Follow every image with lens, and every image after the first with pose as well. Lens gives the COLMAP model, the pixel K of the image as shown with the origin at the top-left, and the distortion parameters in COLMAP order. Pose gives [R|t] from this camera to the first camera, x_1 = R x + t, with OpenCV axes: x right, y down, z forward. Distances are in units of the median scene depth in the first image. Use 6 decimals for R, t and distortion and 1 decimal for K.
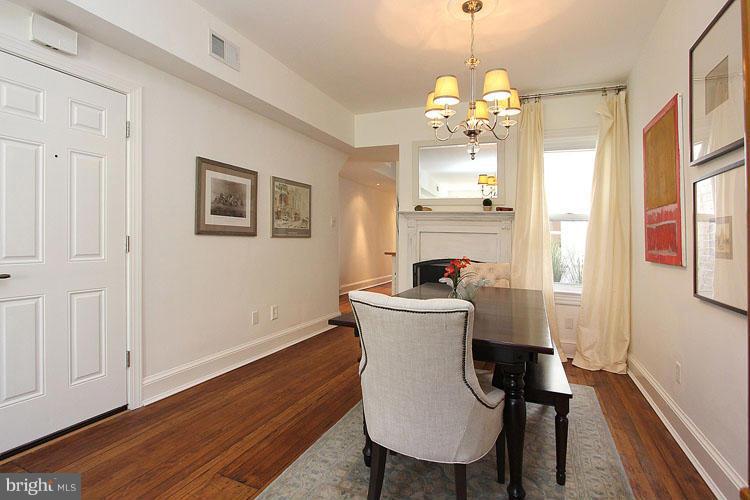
lens RADIAL K [[385.7, 0, 352.3], [0, 385.7, 241.3], [0, 0, 1]] dist [-0.002270, 0.001599]
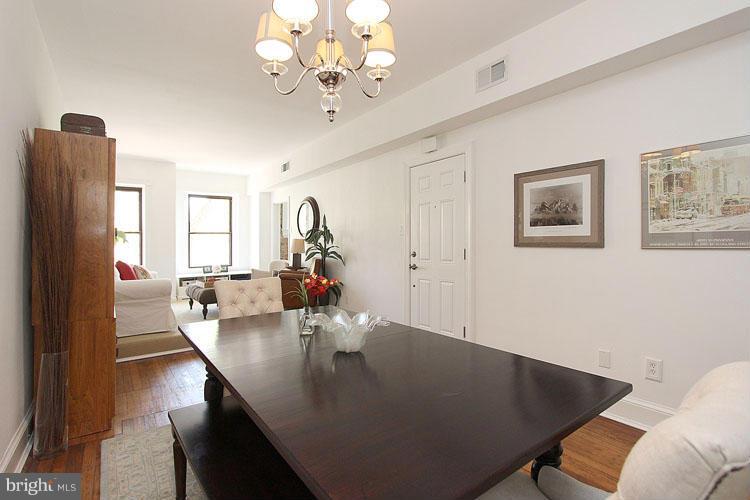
lens RADIAL K [[364.7, 0, 387.2], [0, 364.7, 241.4], [0, 0, 1]] dist [0.002301, -0.003114]
pose [[-0.460187, -0.019683, -0.887604, 0.556447], [-0.007326, 0.999804, -0.018373, -0.009354], [0.887792, -0.001953, -0.460241, 0.962767]]
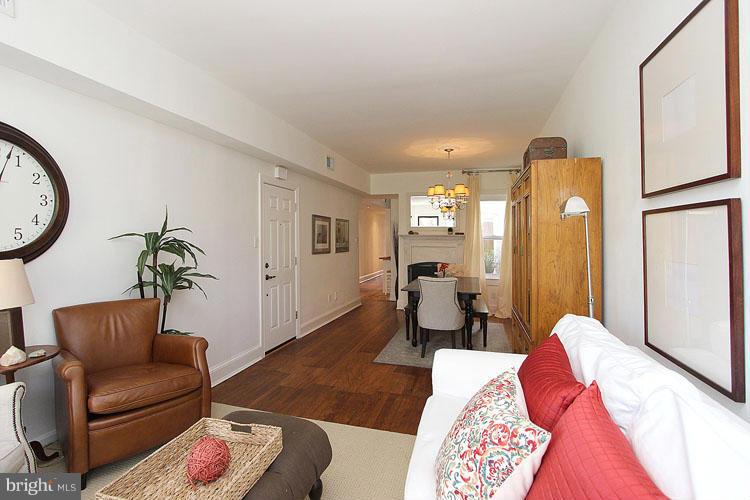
lens RADIAL K [[364.7, 0, 370.3], [0, 364.7, 248.1], [0, 0, 1]] dist [0.002301, -0.003114]
pose [[0.987104, -0.019066, 0.158943, -0.341779], [0.016660, 0.999726, 0.016456, -0.061946], [-0.159213, -0.013596, 0.987151, -0.727472]]
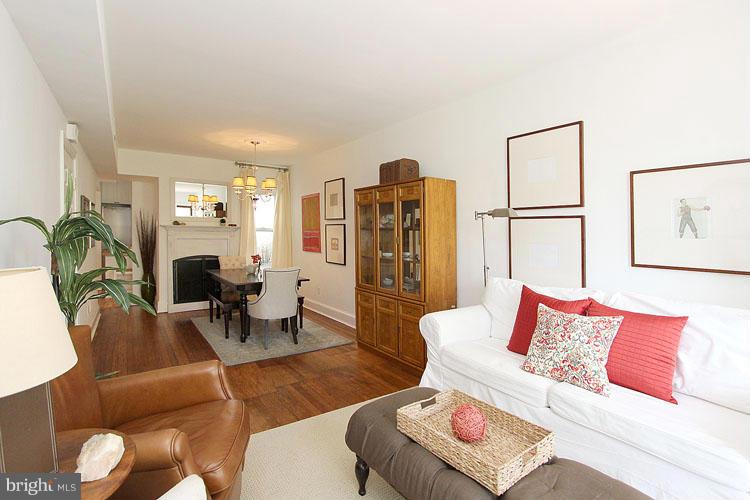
lens RADIAL K [[364.7, 0, 372.6], [0, 364.7, 228.6], [0, 0, 1]] dist [0.002301, -0.003114]
pose [[0.526233, -0.005143, 0.850325, -0.819010], [0.011164, 0.999937, -0.000861, -0.070585], [-0.850267, 0.009945, 0.526257, -0.502562]]
